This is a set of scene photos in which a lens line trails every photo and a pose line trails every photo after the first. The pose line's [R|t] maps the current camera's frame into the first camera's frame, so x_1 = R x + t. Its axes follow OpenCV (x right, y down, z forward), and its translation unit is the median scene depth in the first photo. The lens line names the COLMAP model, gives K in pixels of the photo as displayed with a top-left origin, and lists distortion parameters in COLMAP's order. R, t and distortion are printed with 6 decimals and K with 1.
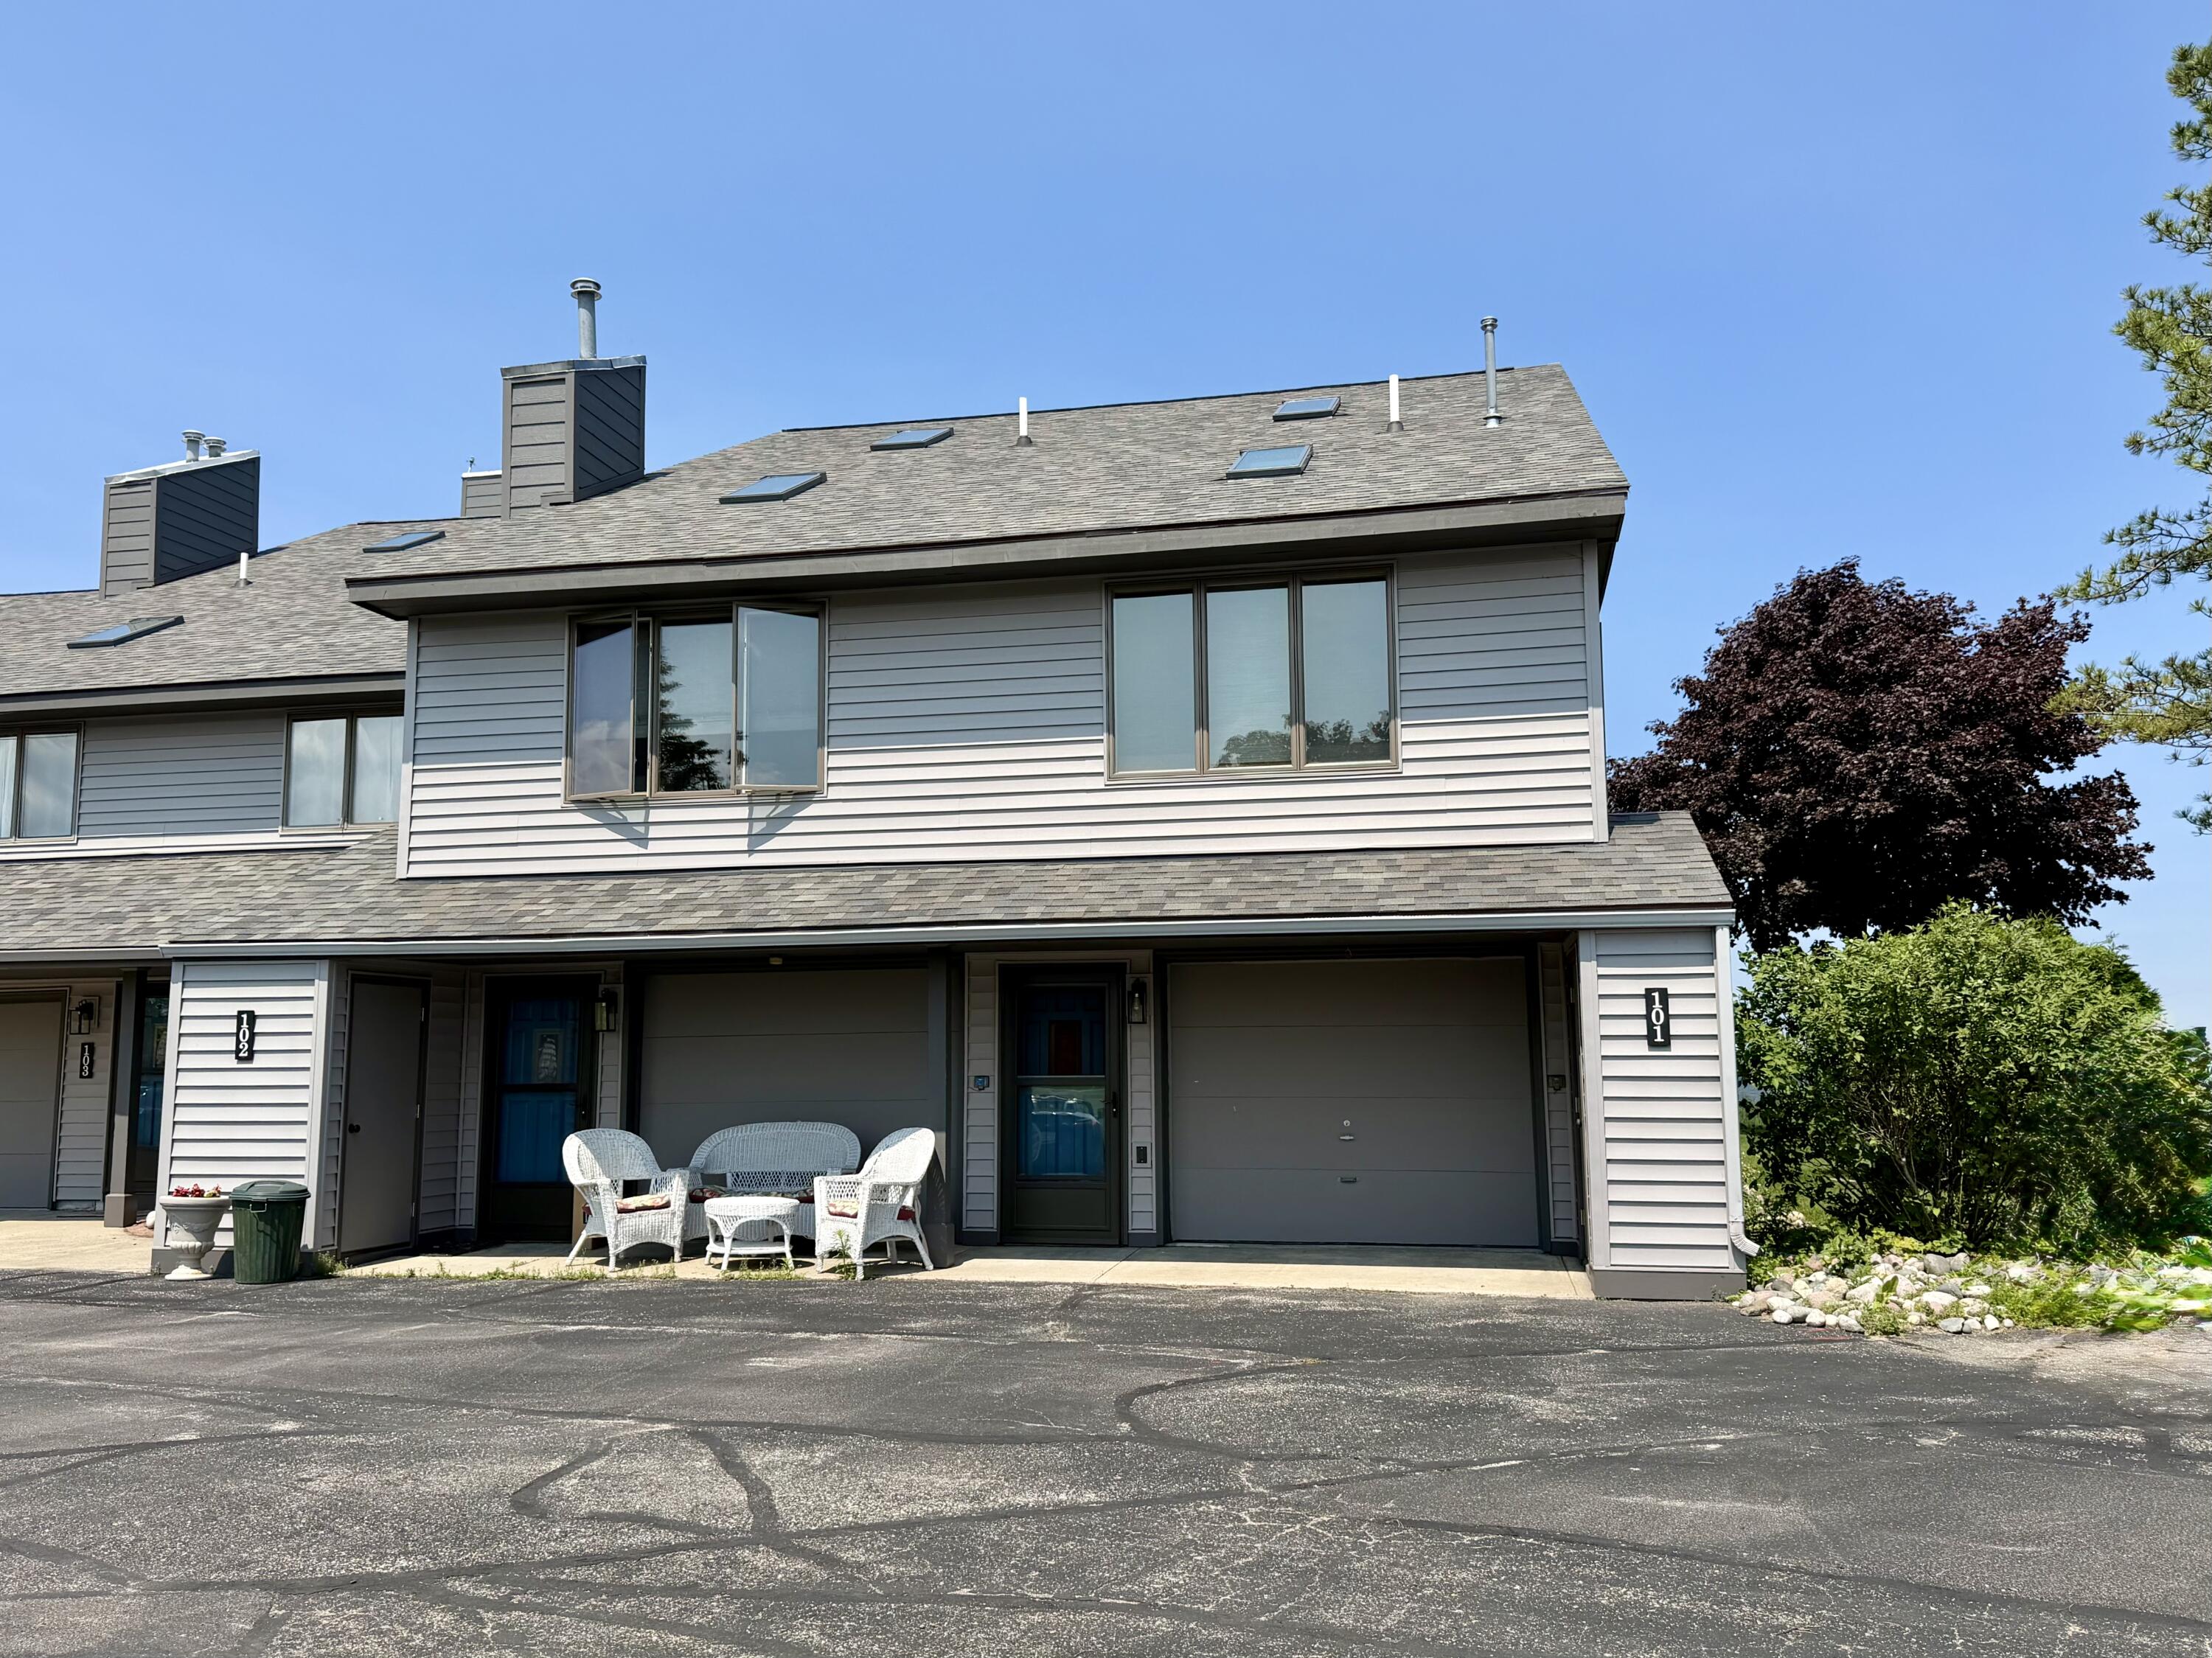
lens RADIAL K [[1770.0, 0, 1110.1], [0, 1770.0, 837.5], [0, 0, 1]] dist [0.102667, -0.184527]
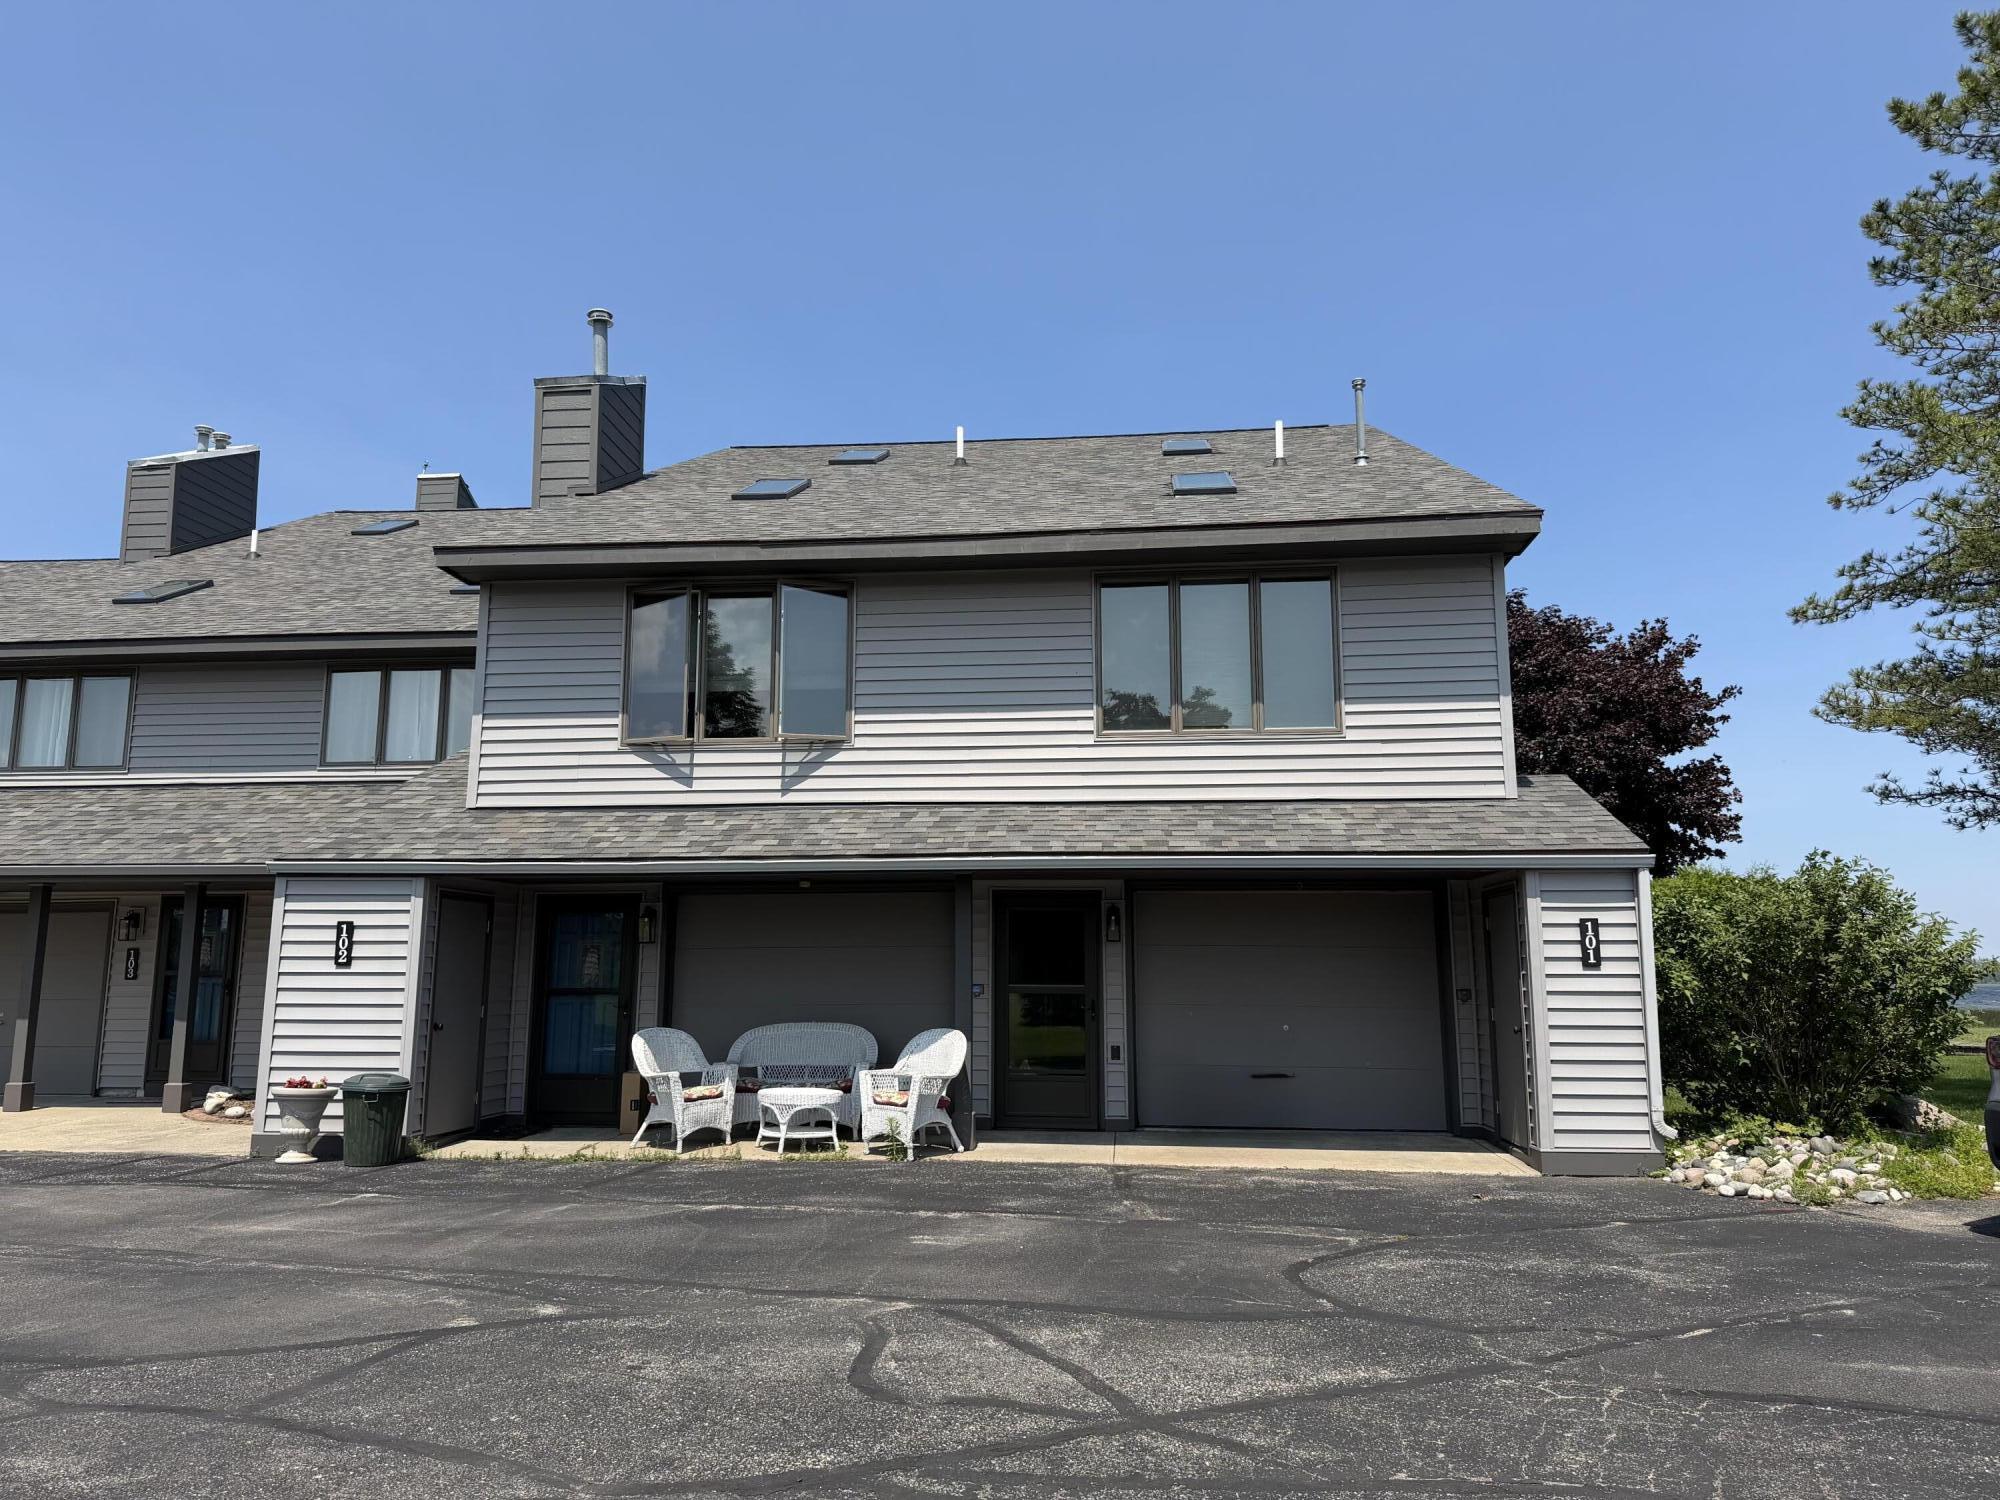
lens RADIAL K [[1390.9, 0, 1000.0], [0, 1390.9, 750.0], [0, 0, 1]] dist [0.101584, -0.168097]
pose [[0.994359, 0.025775, 0.102890, -0.157178], [-0.022390, 0.999174, -0.033921, 0.009091], [-0.103679, 0.031426, 0.994114, 0.067425]]
